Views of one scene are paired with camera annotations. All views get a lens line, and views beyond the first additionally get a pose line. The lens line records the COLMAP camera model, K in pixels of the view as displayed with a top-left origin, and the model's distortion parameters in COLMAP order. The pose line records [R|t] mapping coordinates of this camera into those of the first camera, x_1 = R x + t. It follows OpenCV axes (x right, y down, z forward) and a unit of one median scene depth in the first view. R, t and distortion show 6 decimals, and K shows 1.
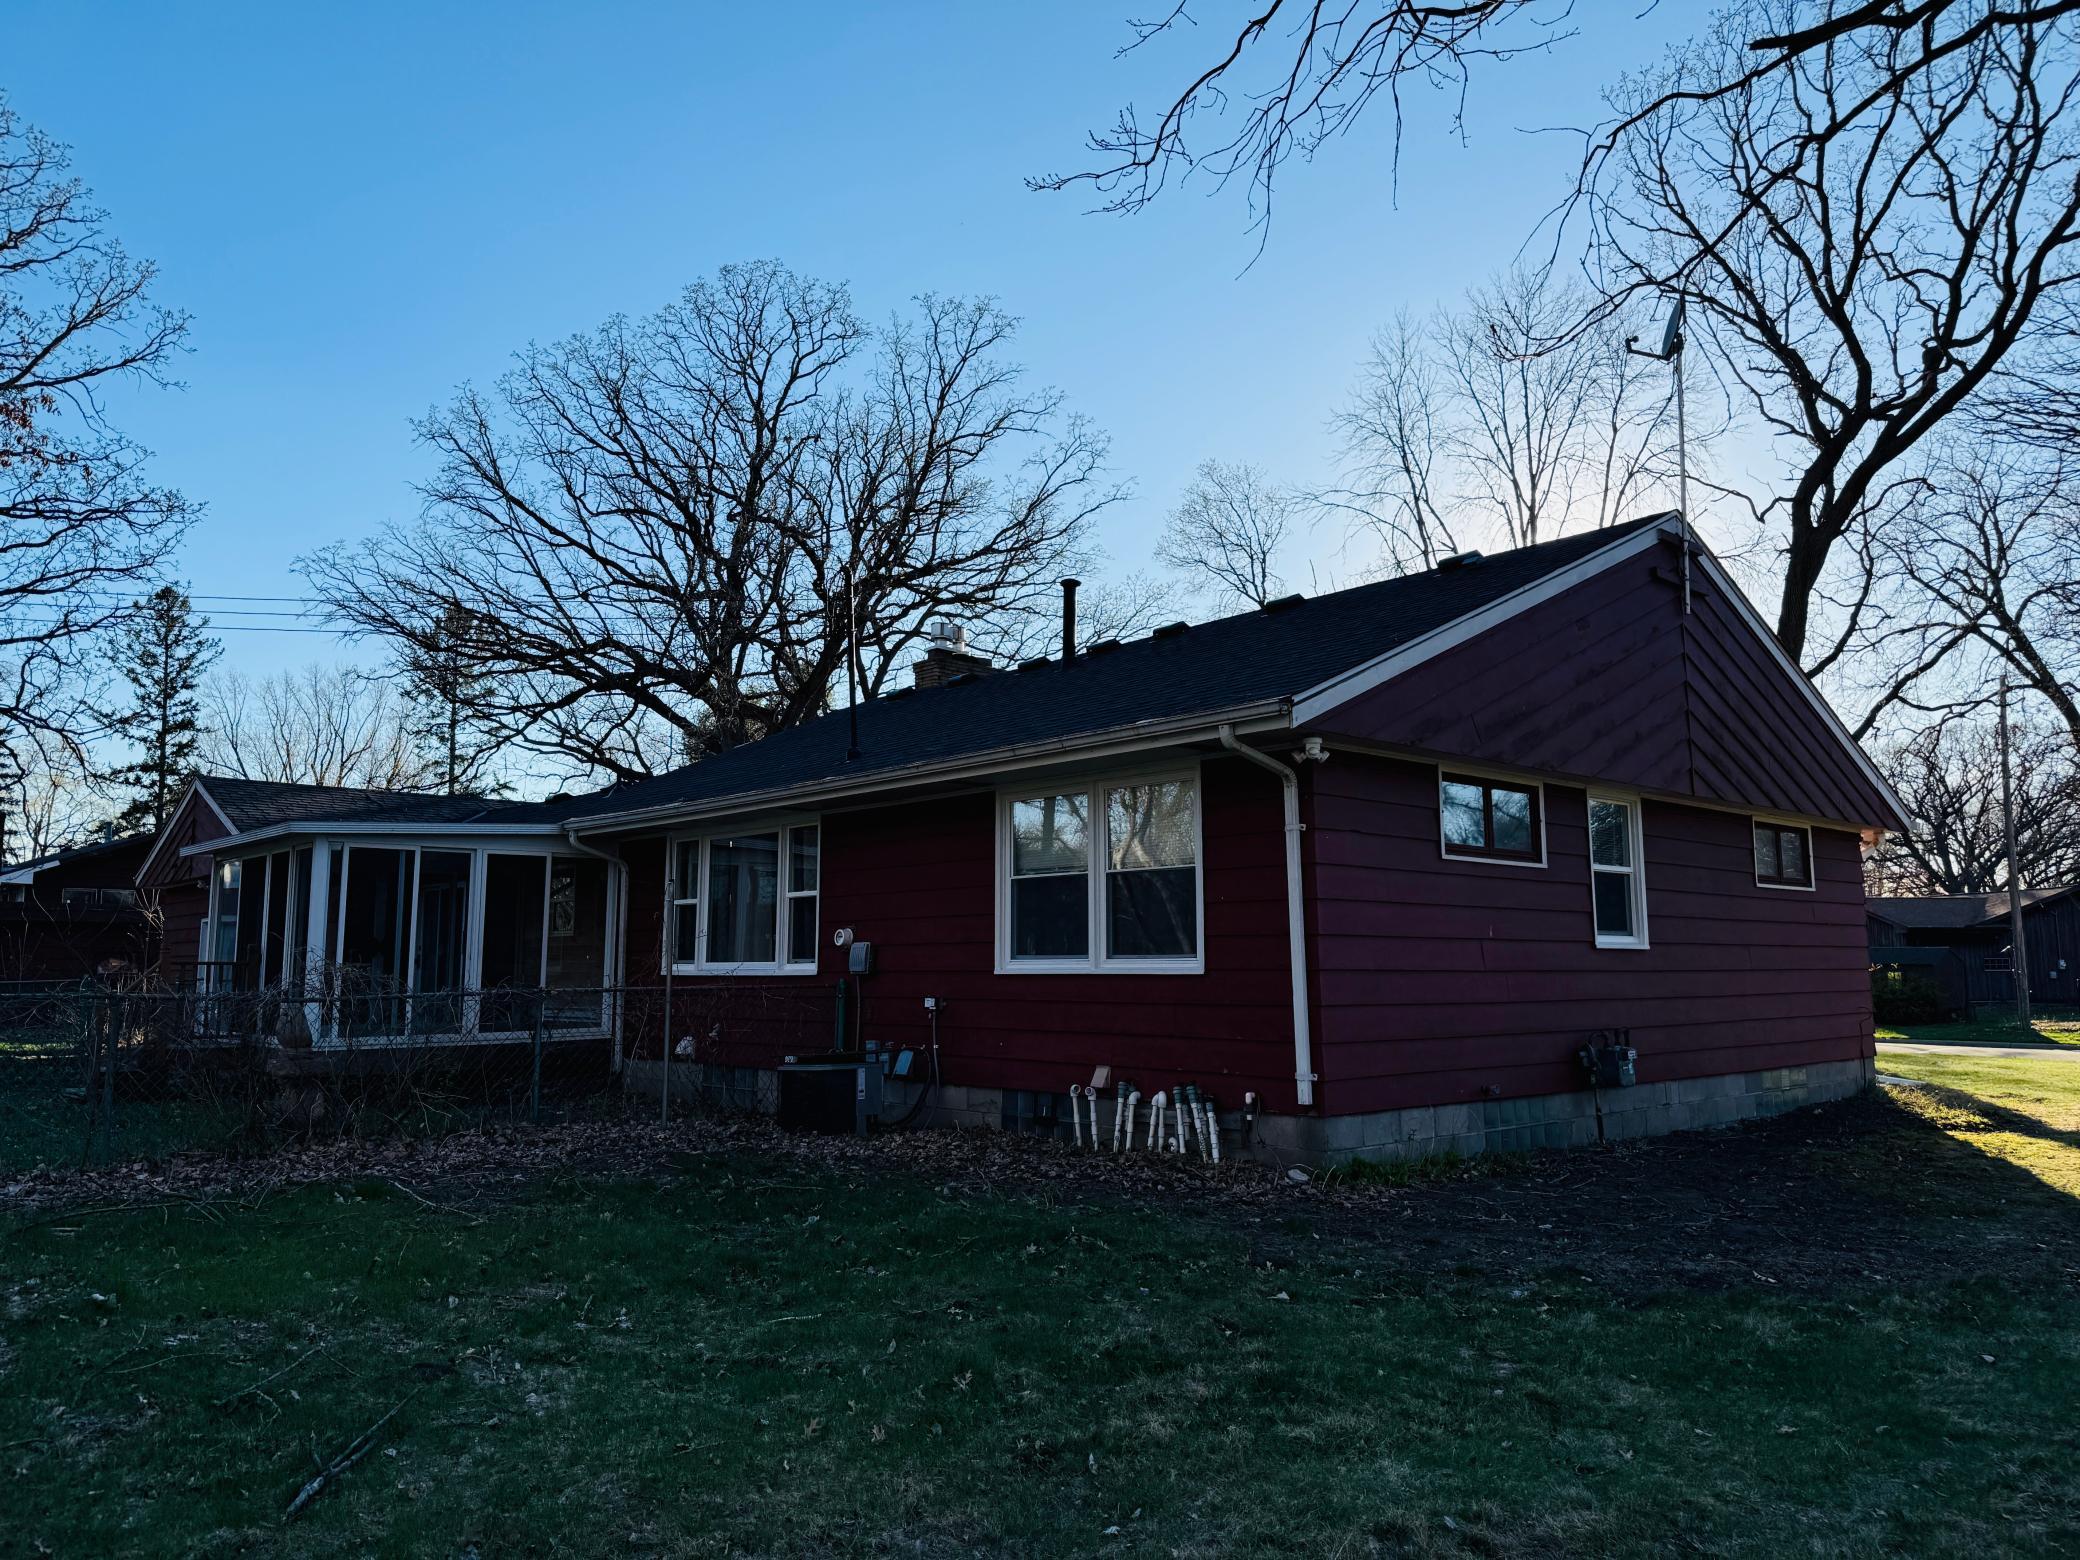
lens RADIAL K [[1448.4, 0, 1057.4], [0, 1448.4, 781.8], [0, 0, 1]] dist [0.073281, -0.079566]
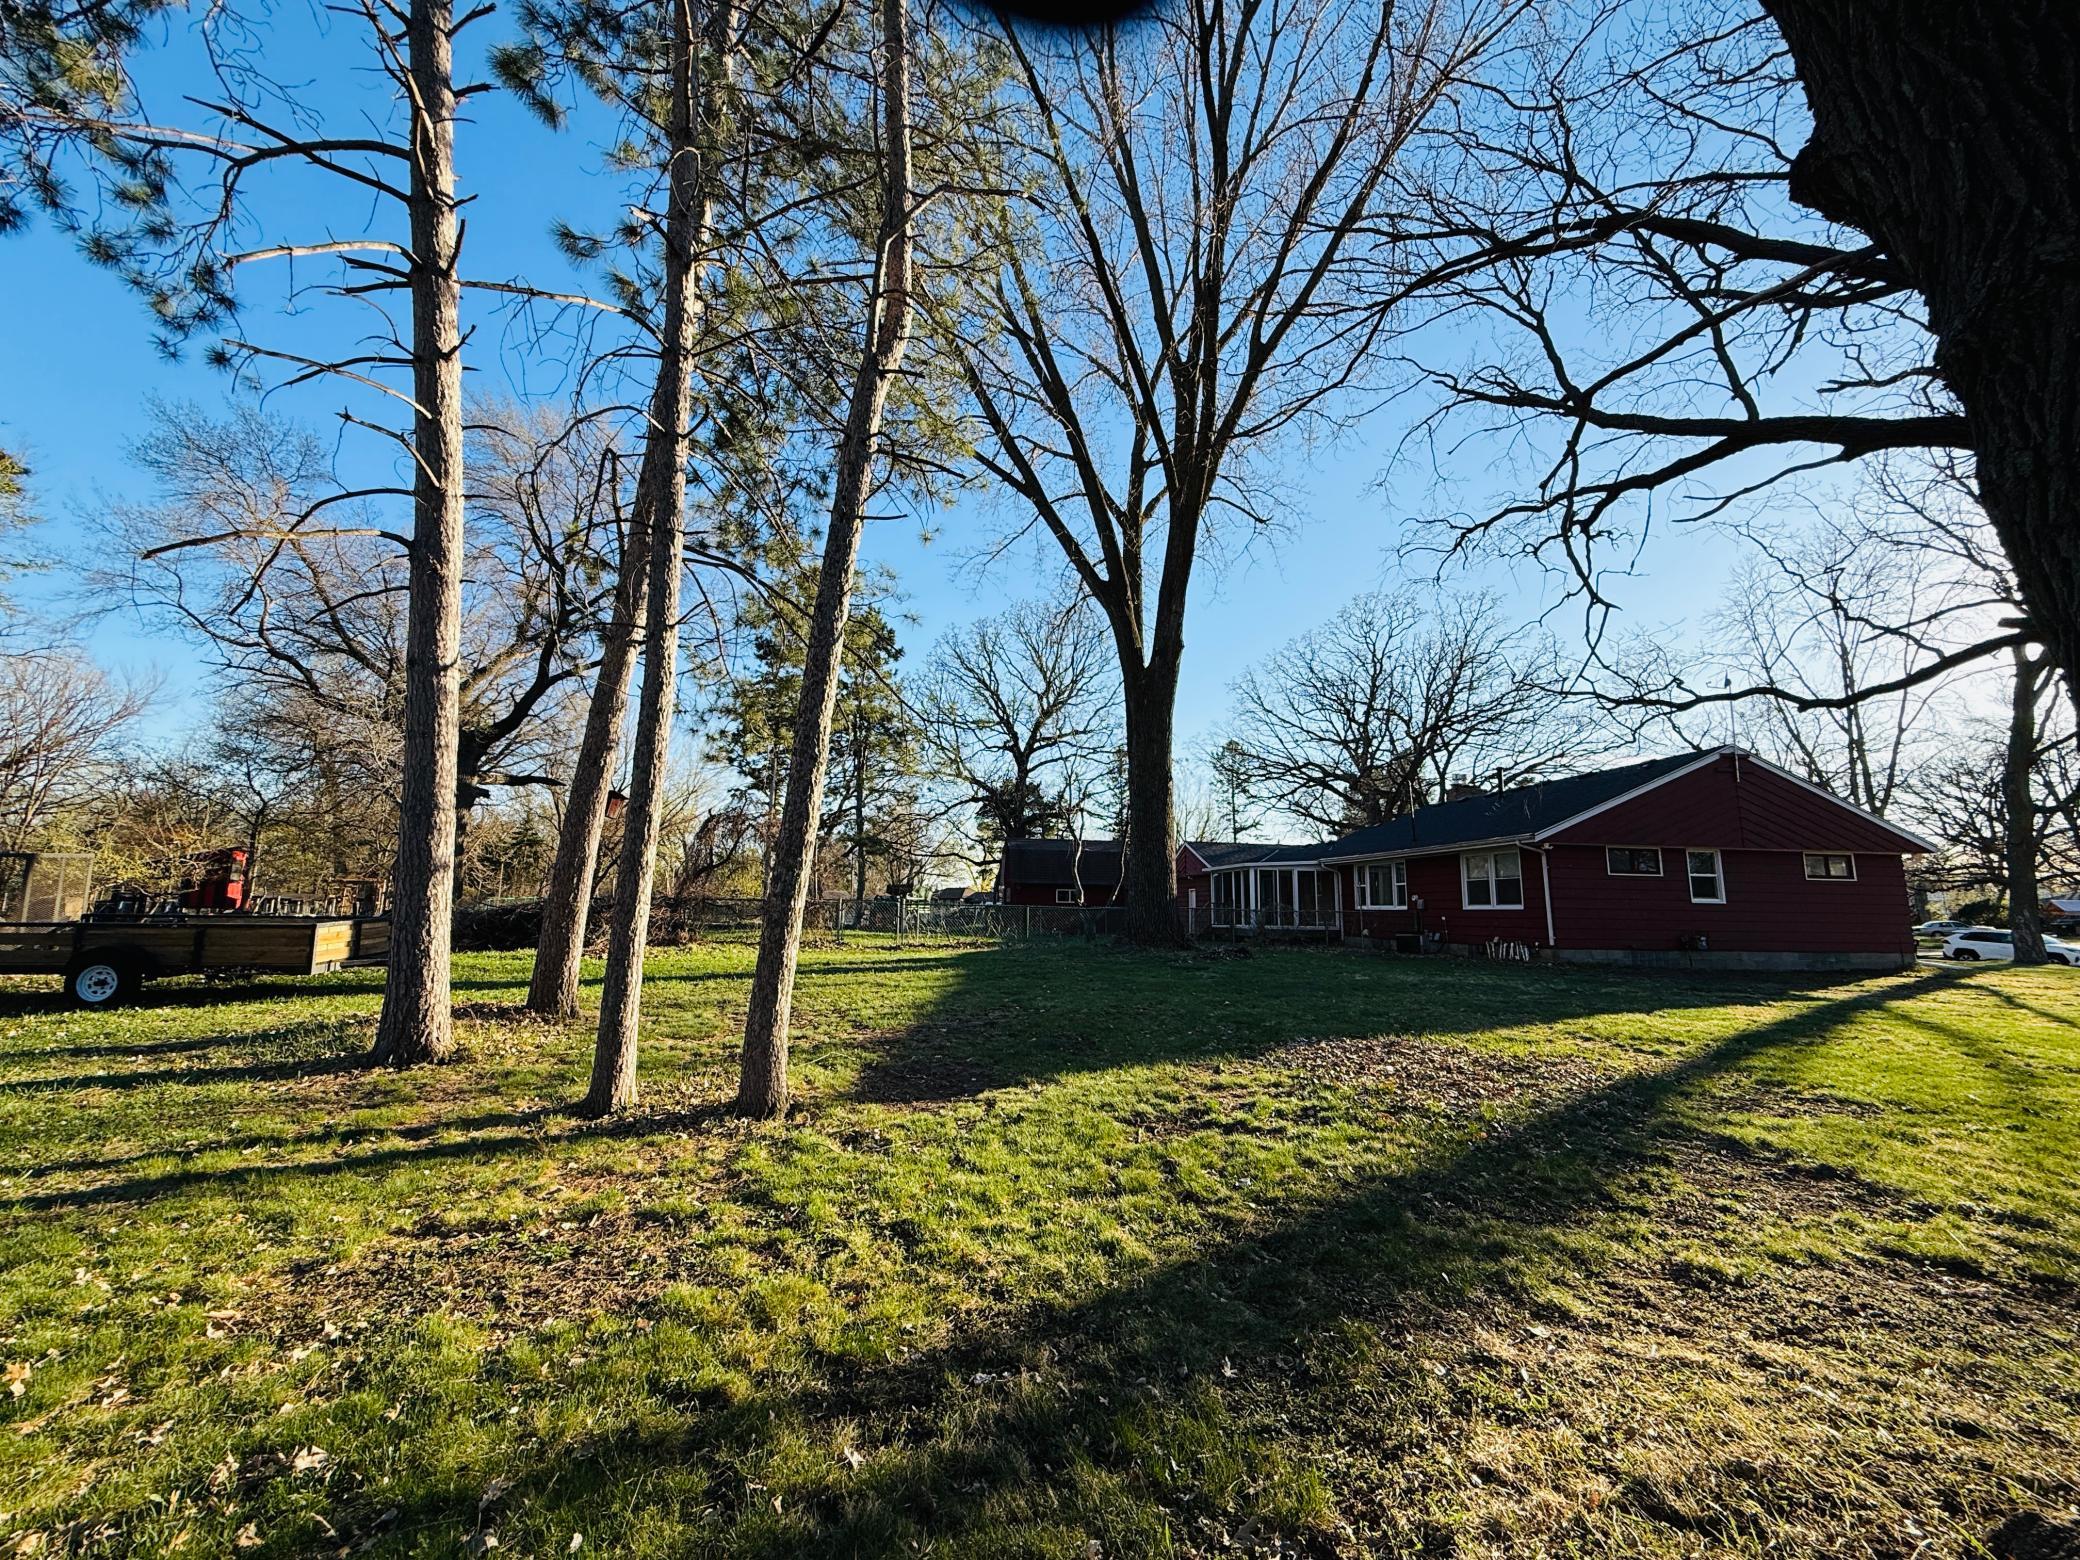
lens RADIAL K [[841.7, 0, 1038.5], [0, 841.7, 790.5], [0, 0, 1]] dist [0.000402, -0.000027]
pose [[0.827033, -0.064144, -0.558482, 0.073410], [0.053846, 0.997940, -0.034879, -0.036934], [0.559569, -0.001226, 0.828783, -0.338398]]
